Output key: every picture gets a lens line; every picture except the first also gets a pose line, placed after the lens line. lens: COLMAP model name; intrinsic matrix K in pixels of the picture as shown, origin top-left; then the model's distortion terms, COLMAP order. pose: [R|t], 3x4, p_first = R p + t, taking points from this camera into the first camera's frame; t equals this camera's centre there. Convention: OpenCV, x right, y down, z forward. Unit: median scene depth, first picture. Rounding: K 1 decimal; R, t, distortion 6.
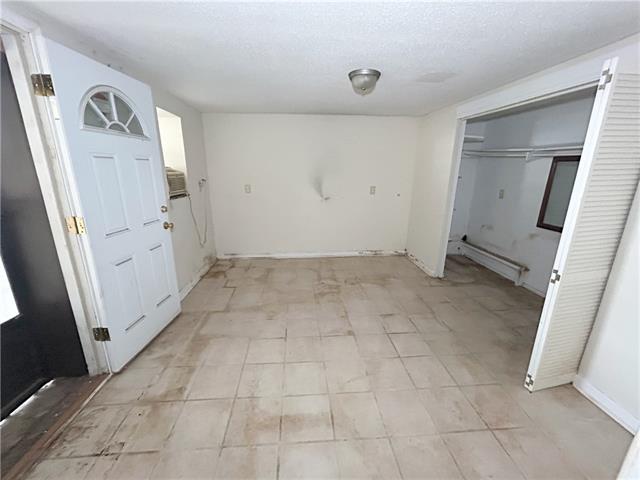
lens RADIAL K [[259.3, 0, 318.9], [0, 259.3, 240.1], [0, 0, 1]] dist [0.000459, 0.000331]
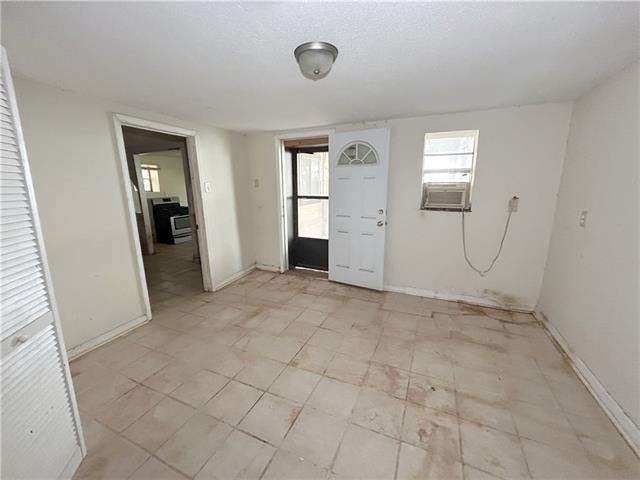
lens RADIAL K [[259.3, 0, 318.9], [0, 259.3, 240.1], [0, 0, 1]] dist [0.000459, 0.000331]
pose [[-0.489937, 0.173465, -0.854325, 0.590932], [-0.230648, 0.919286, 0.318927, -0.258137], [0.840692, 0.353302, -0.410383, 0.997990]]
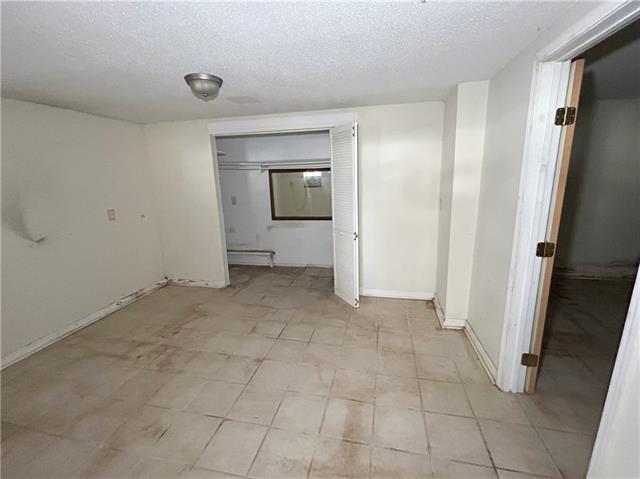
lens RADIAL K [[283.2, 0, 319.7], [0, 283.2, 238.0], [0, 0, 1]] dist [-0.002384, -0.000227]
pose [[0.300932, -0.223866, 0.926997, -0.491608], [0.291123, 0.947220, 0.134243, -0.091381], [-0.908123, 0.229472, 0.350222, 0.282239]]
